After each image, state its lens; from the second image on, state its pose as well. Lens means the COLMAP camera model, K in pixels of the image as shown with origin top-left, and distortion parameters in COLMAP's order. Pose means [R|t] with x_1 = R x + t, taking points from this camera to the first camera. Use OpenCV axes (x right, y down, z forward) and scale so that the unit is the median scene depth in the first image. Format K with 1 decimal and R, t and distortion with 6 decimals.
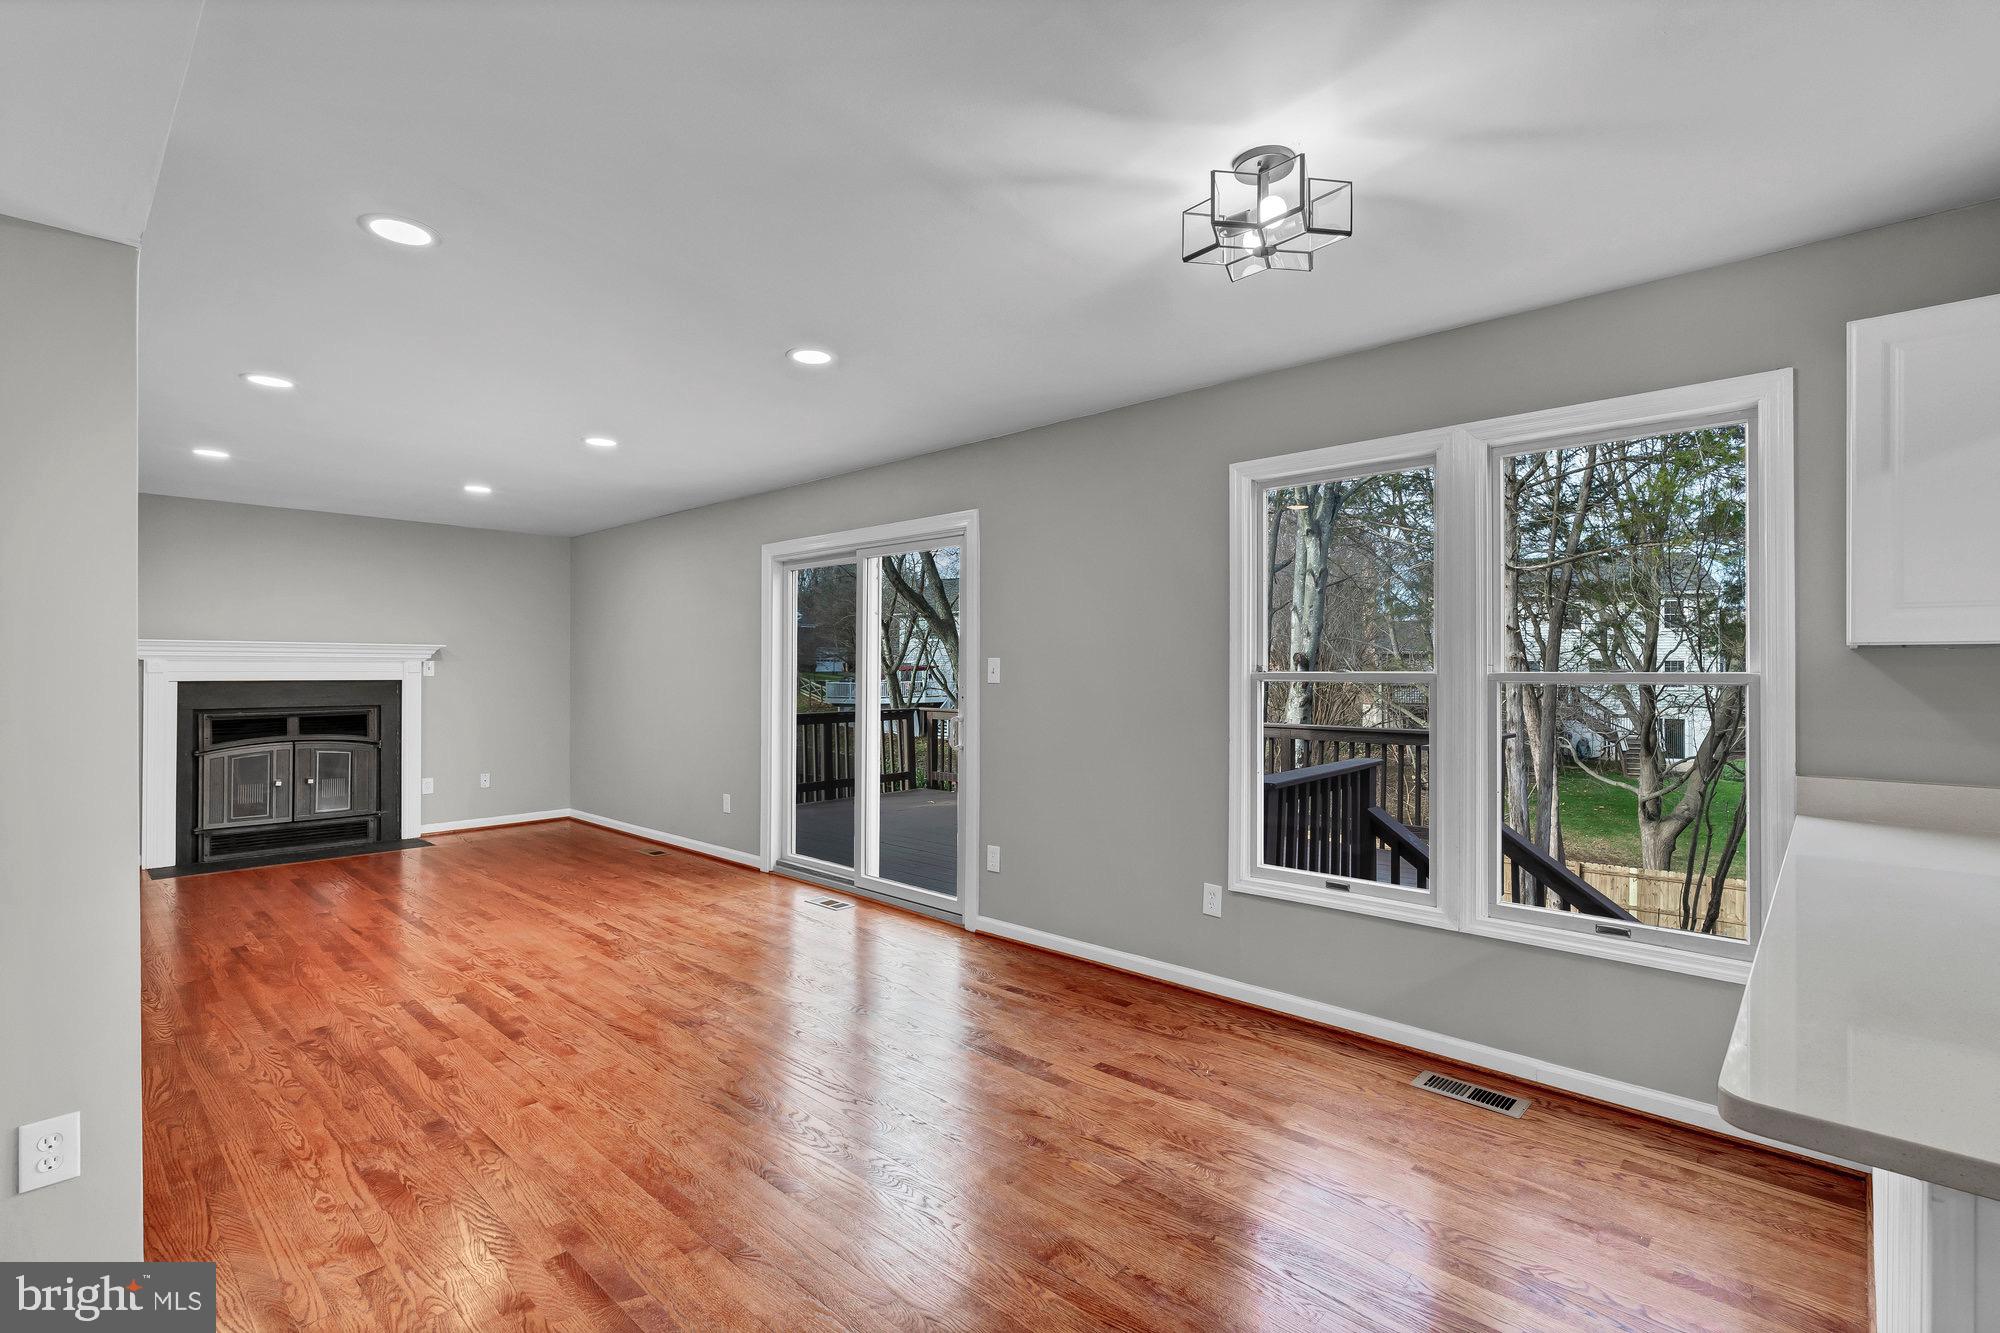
lens RADIAL K [[914.4, 0, 1002.0], [0, 914.4, 674.3], [0, 0, 1]] dist [0.000780, 0.000060]
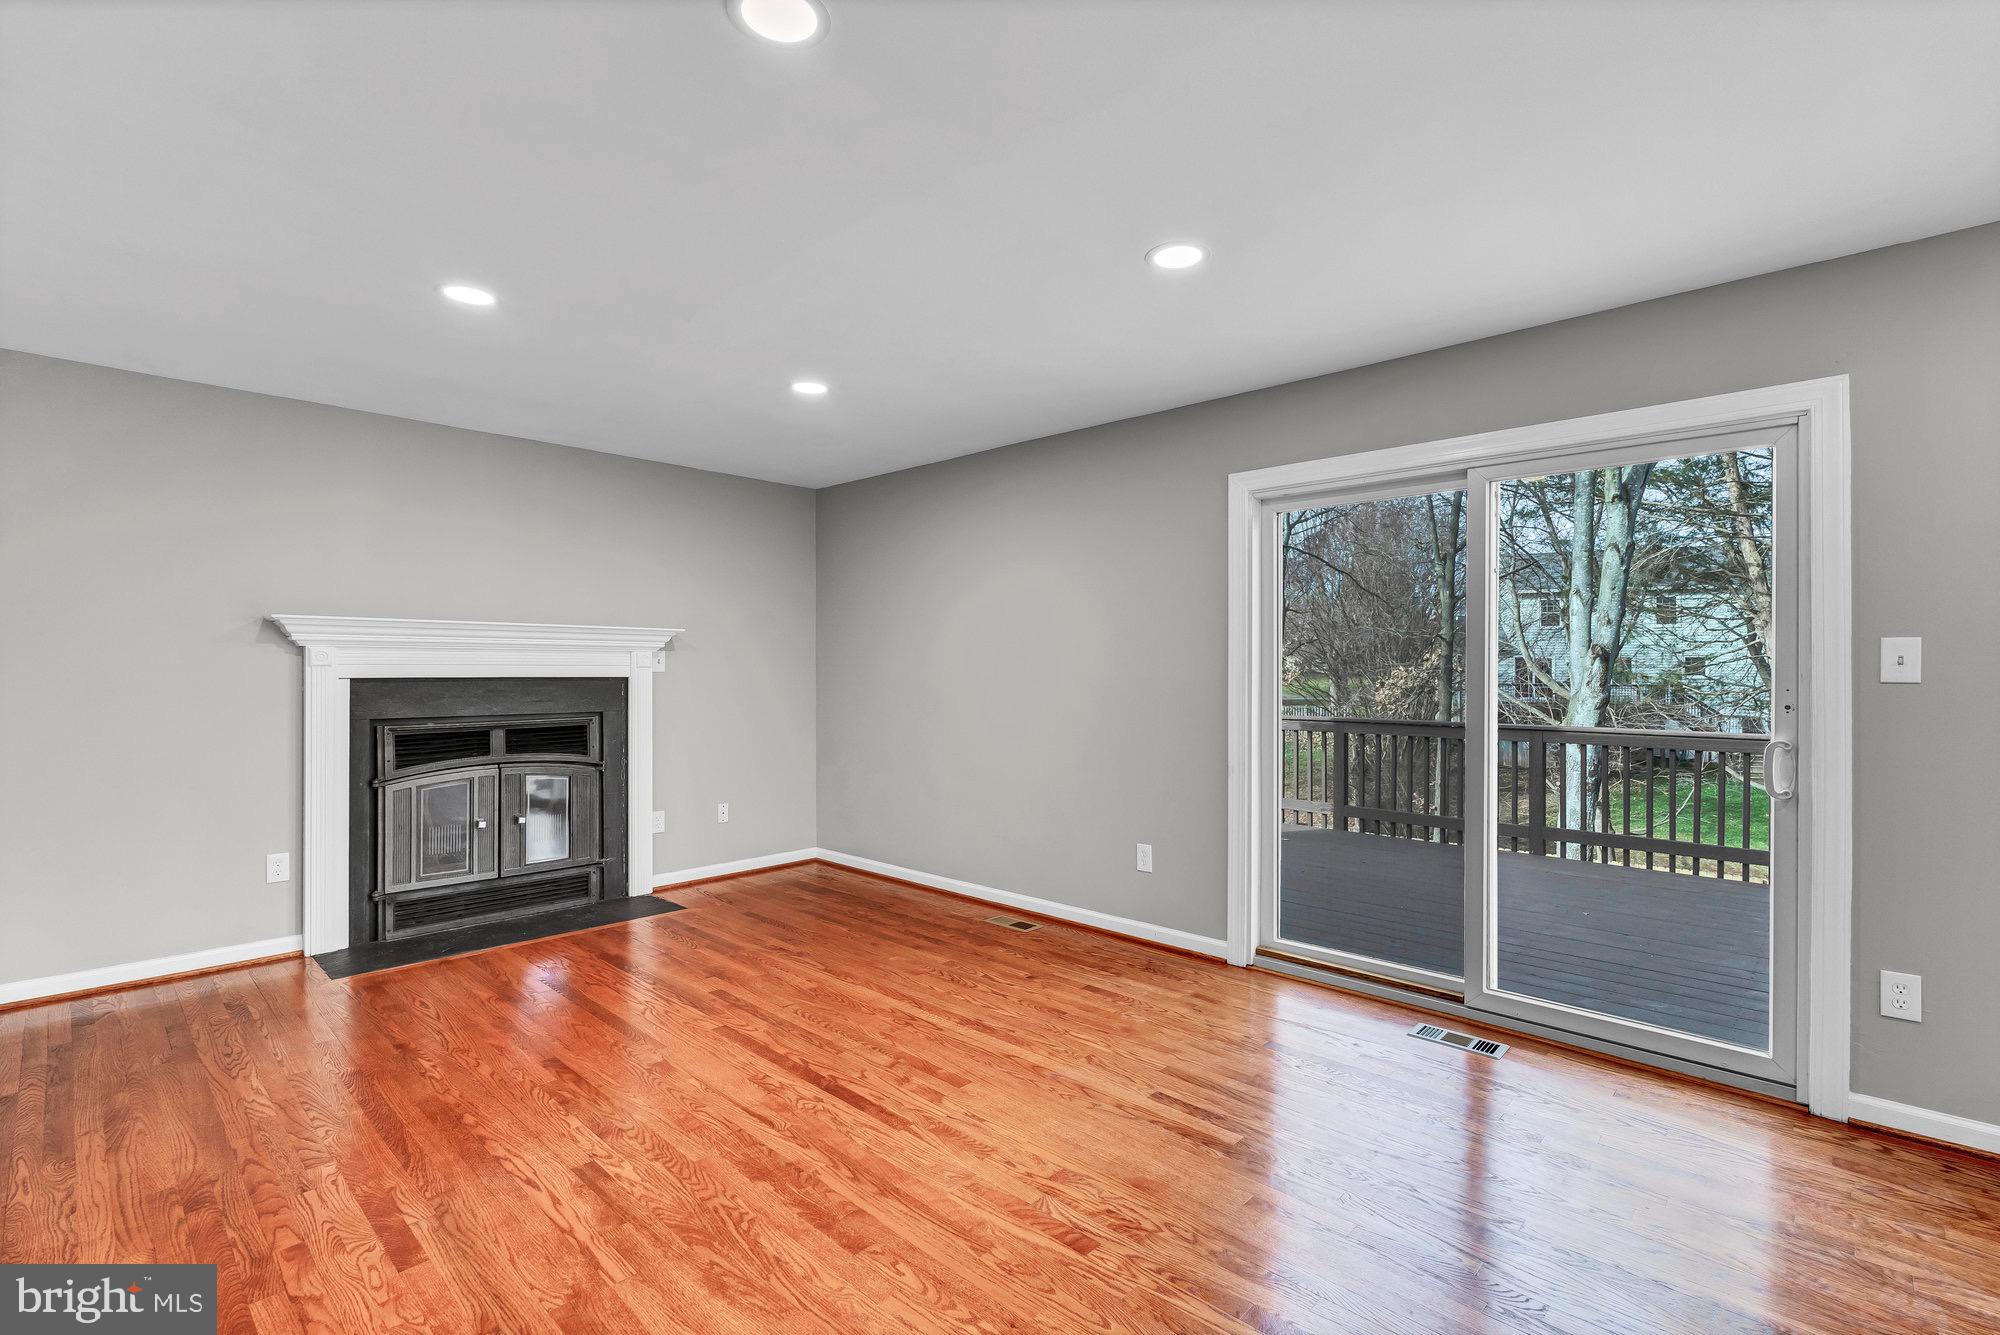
lens RADIAL K [[914.4, 0, 998.1], [0, 914.4, 660.0], [0, 0, 1]] dist [0.000780, 0.000060]
pose [[0.999939, -0.000379, -0.011014, -0.400093], [0.000236, 0.999916, -0.012968, 0.002419], [0.011018, 0.012965, 0.999855, 0.310378]]
